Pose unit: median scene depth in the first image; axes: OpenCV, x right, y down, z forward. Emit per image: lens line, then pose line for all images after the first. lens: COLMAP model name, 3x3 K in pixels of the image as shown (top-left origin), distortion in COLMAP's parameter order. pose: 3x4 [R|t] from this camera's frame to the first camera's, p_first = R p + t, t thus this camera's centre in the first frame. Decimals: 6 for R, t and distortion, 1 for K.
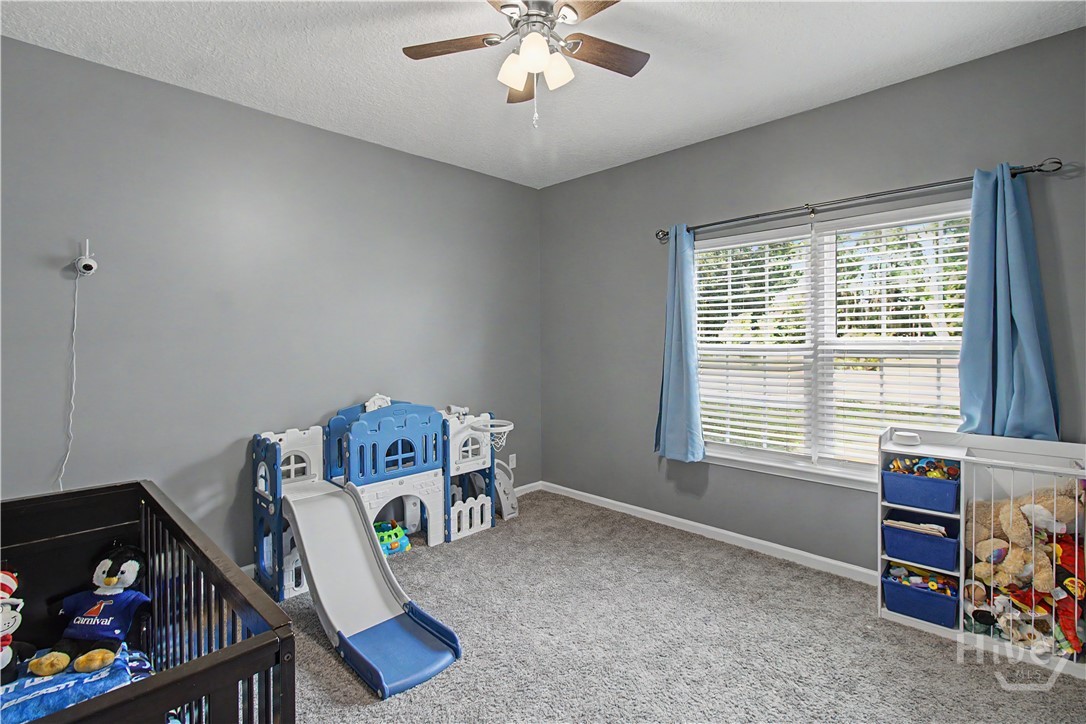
lens RADIAL K [[501.8, 0, 543.4], [0, 501.8, 346.4], [0, 0, 1]] dist [-0.000997, 0.000046]
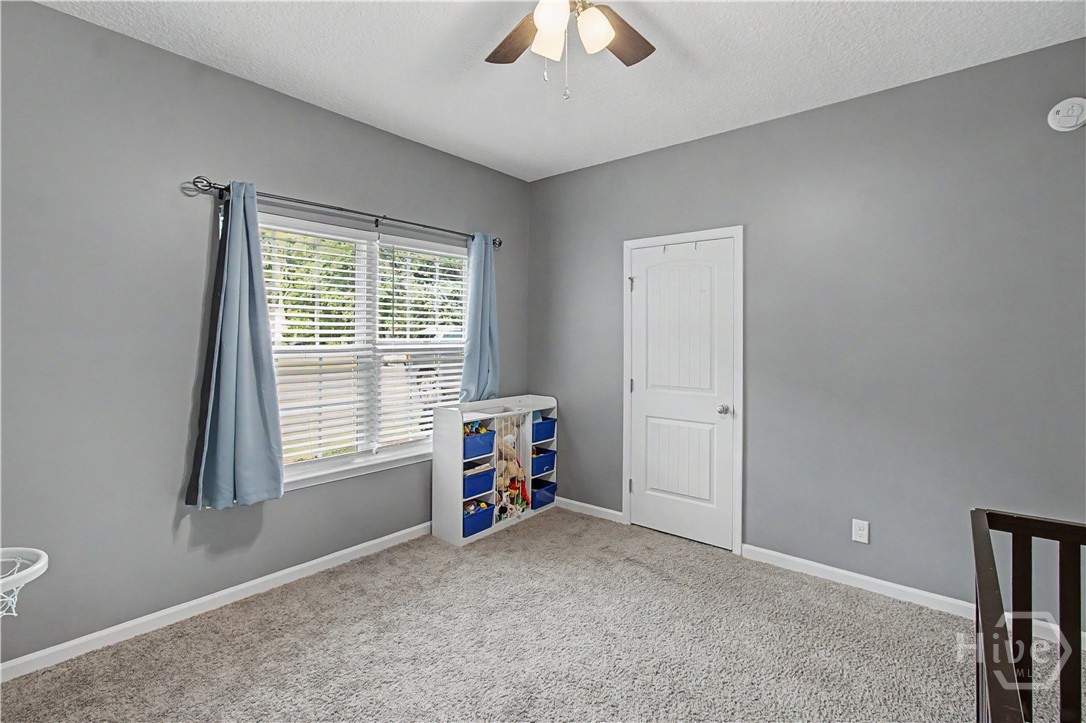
lens RADIAL K [[521.7, 0, 534.4], [0, 521.7, 341.7], [0, 0, 1]] dist [-0.001233, -0.000137]
pose [[-0.080344, -0.002195, 0.996765, -0.643276], [0.009249, 0.999953, 0.002947, -0.011367], [-0.996724, 0.009455, -0.080320, 0.790910]]
